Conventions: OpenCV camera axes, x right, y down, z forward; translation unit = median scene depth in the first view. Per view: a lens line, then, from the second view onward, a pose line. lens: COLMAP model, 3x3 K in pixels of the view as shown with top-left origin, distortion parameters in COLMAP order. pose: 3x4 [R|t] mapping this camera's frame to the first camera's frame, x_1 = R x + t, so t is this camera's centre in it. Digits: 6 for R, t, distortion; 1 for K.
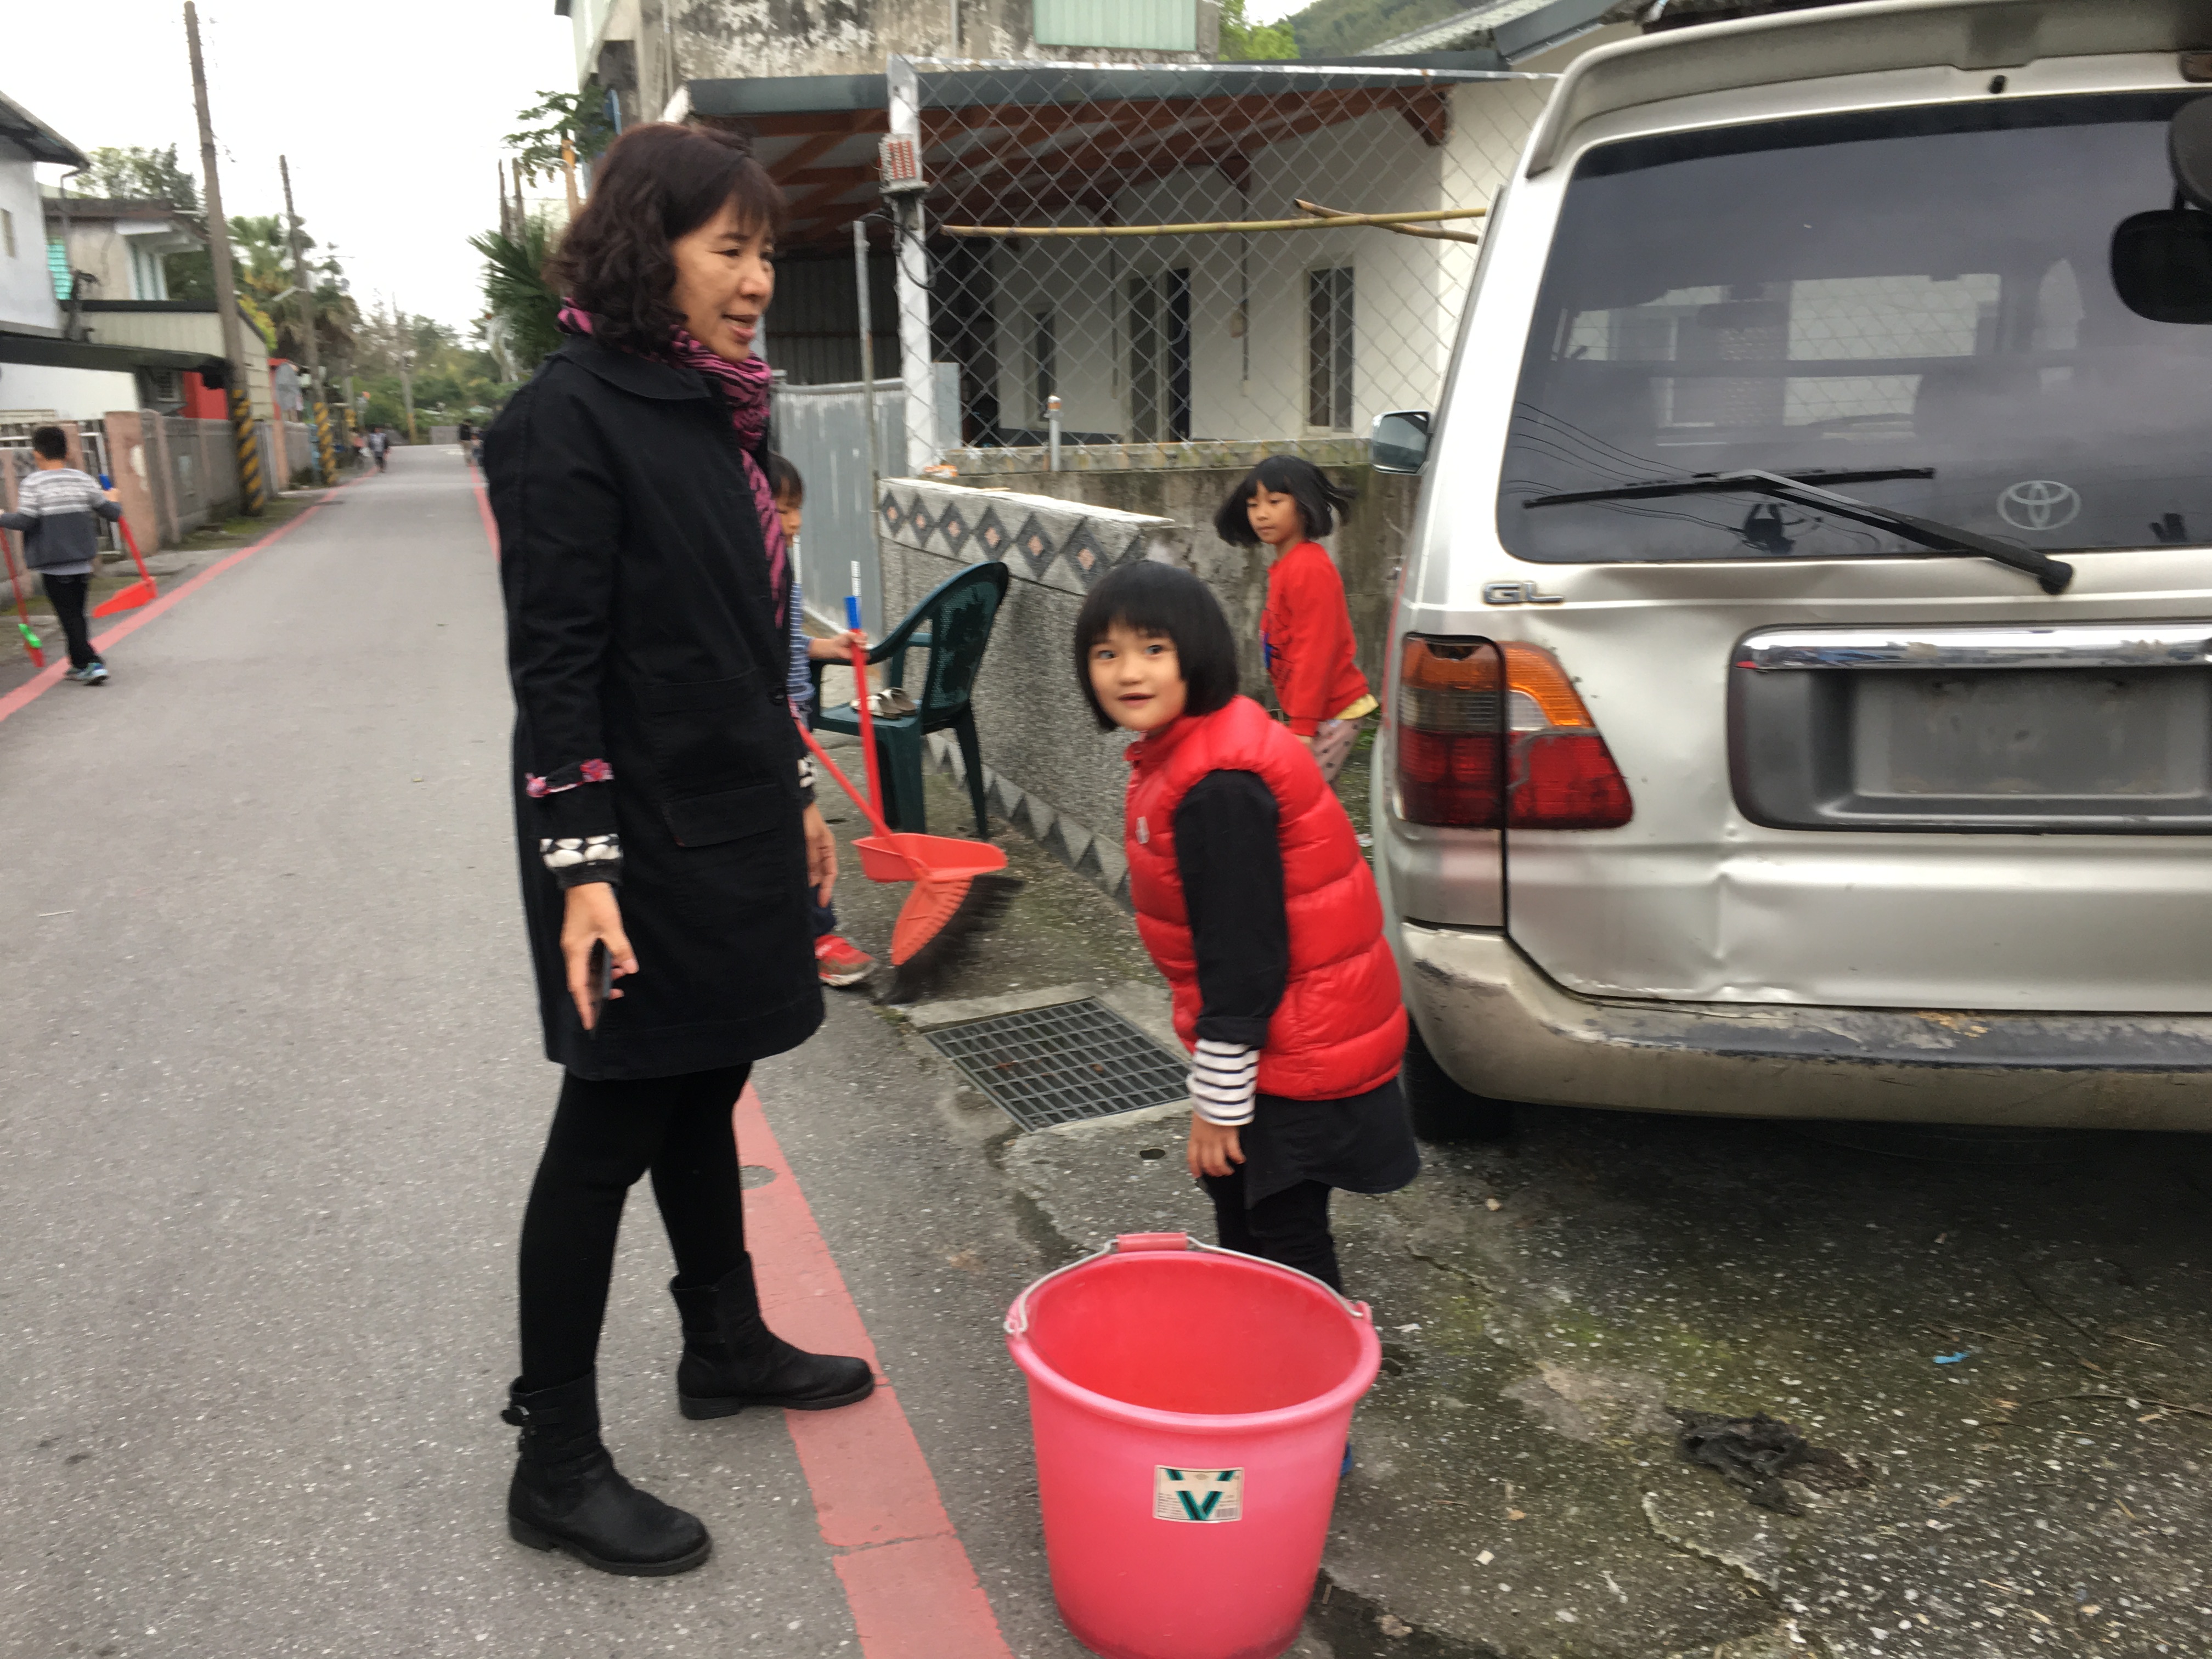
lens RADIAL K [[1930.4, 0, 1106.0], [0, 1930.4, 829.5], [0, 0, 1]] dist [0.101091, -0.123332]
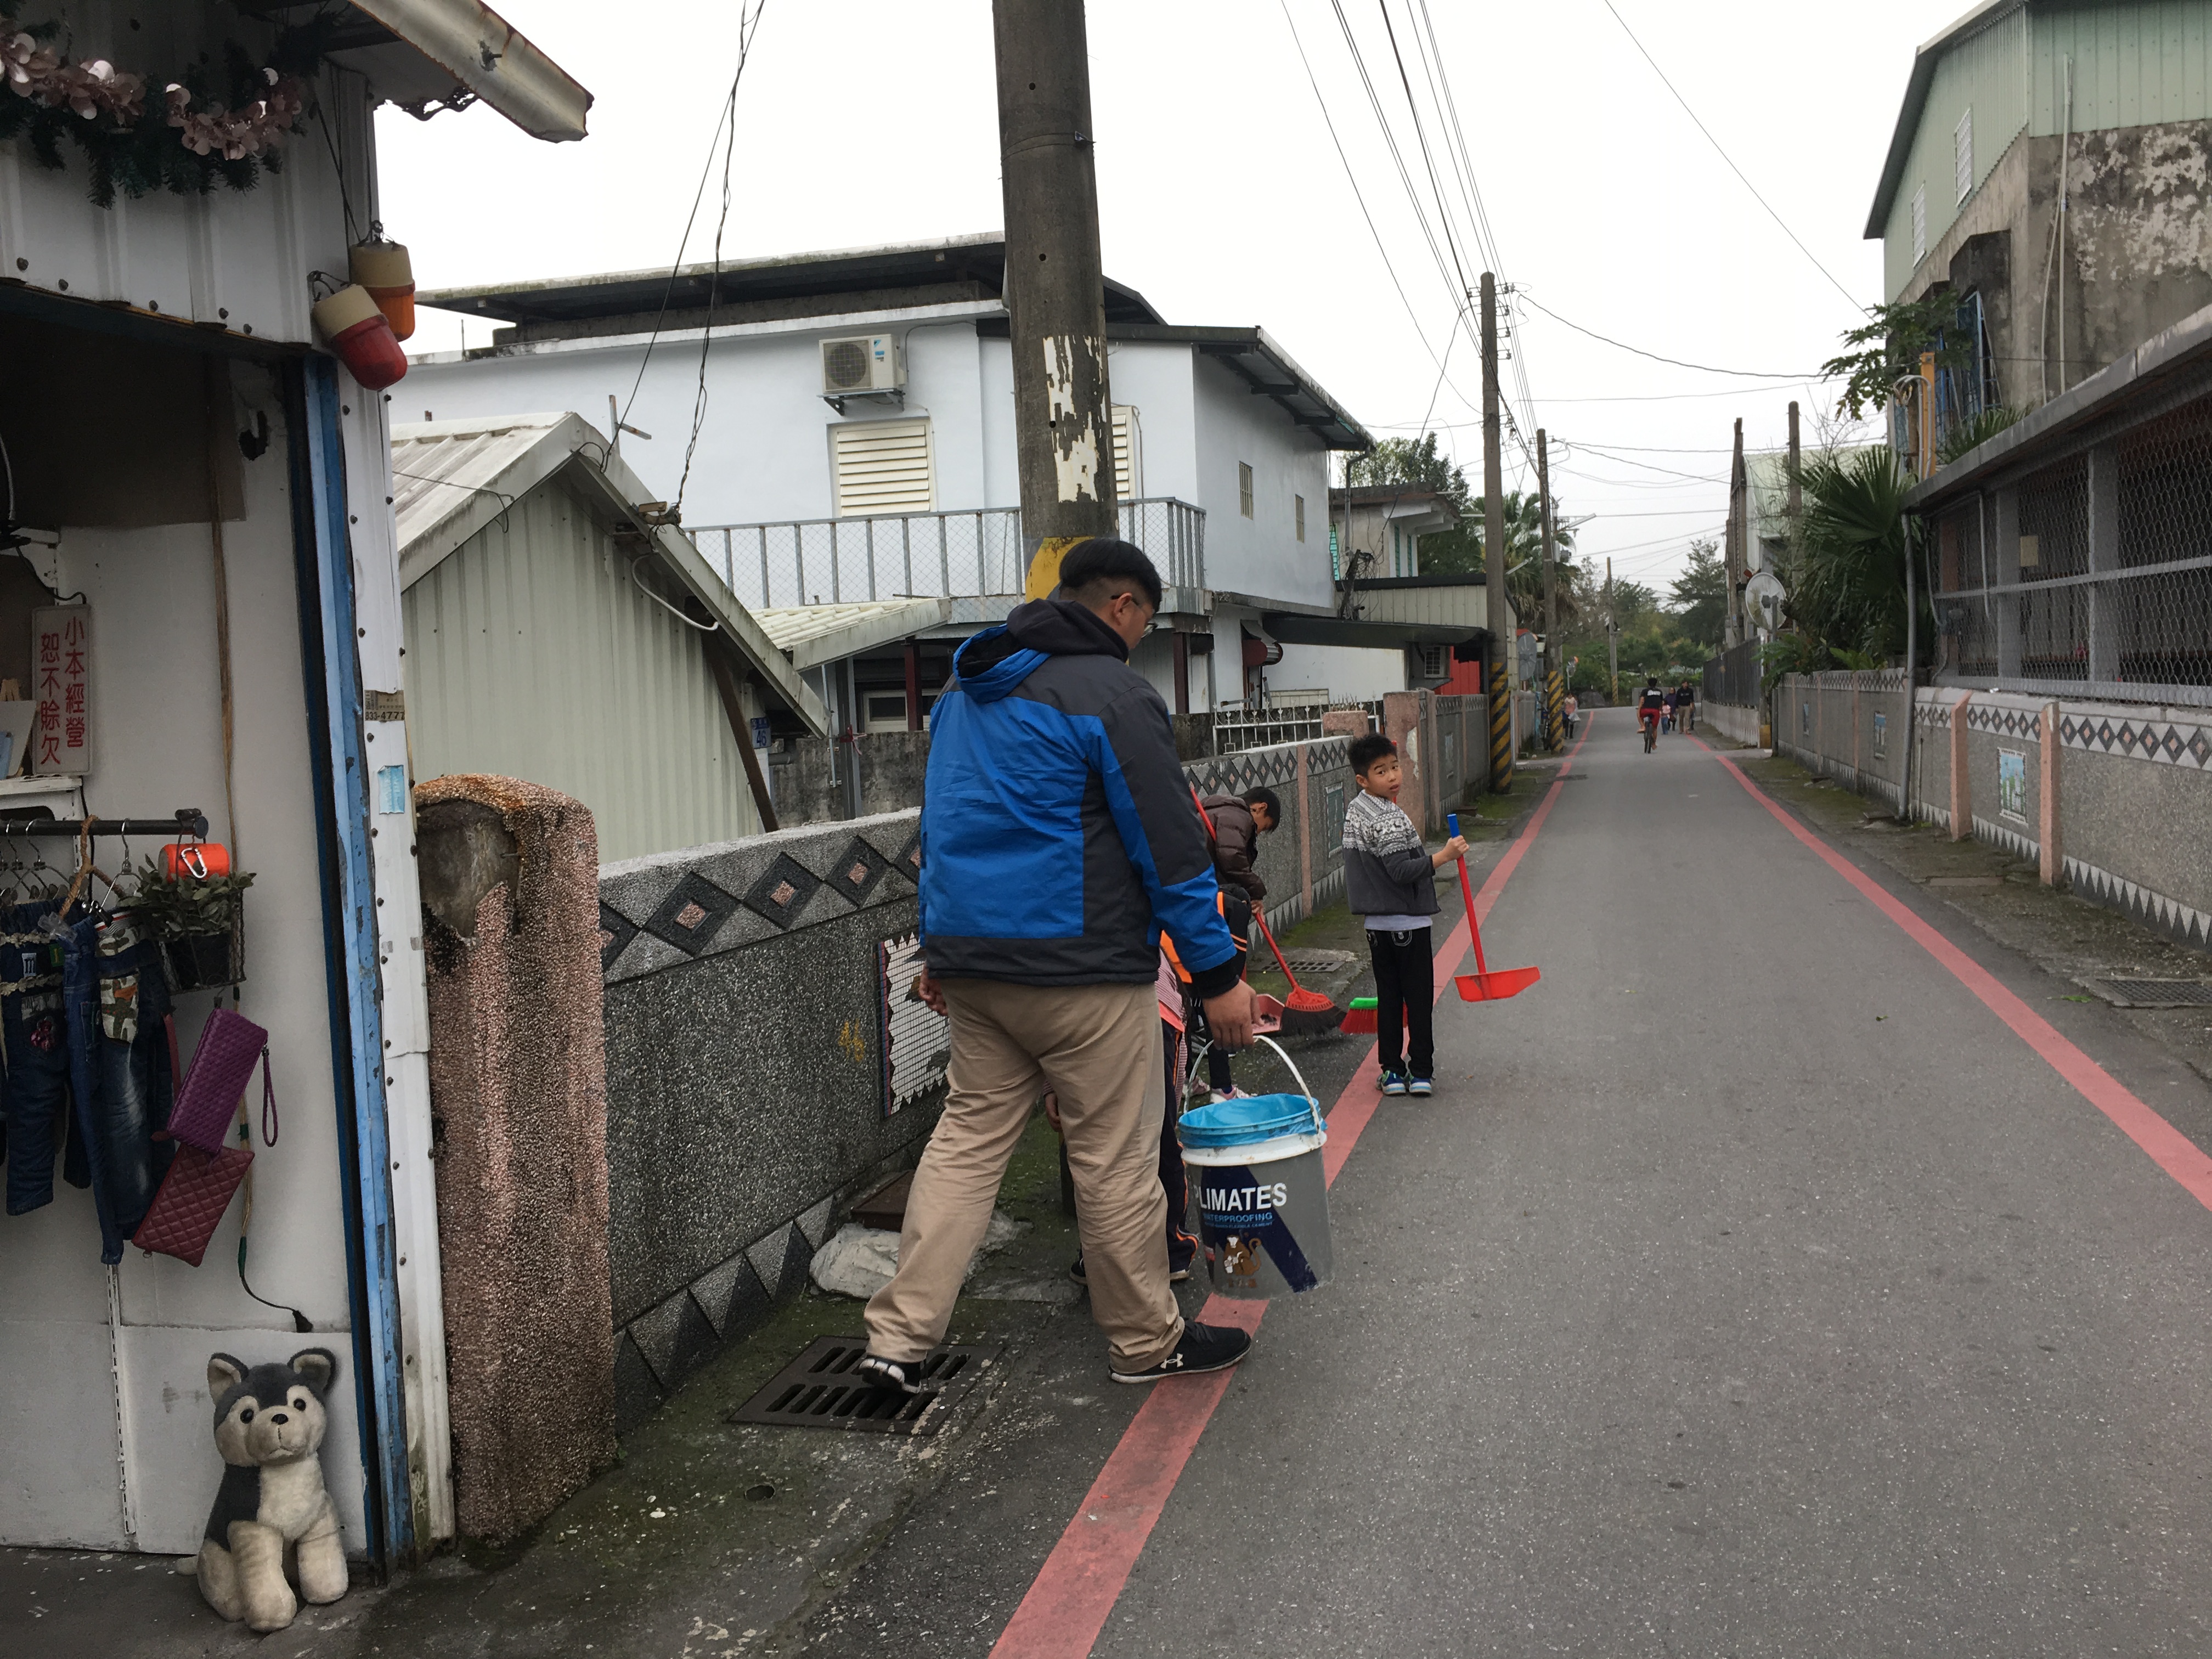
lens RADIAL K [[1930.4, 0, 1106.0], [0, 1930.4, 829.5], [0, 0, 1]] dist [0.101091, -0.123332]
pose [[0.836238, 0.027124, -0.547696, -0.081390], [-0.097132, 0.990309, -0.099261, -0.031287], [0.539696, 0.136205, 0.830768, 0.124654]]
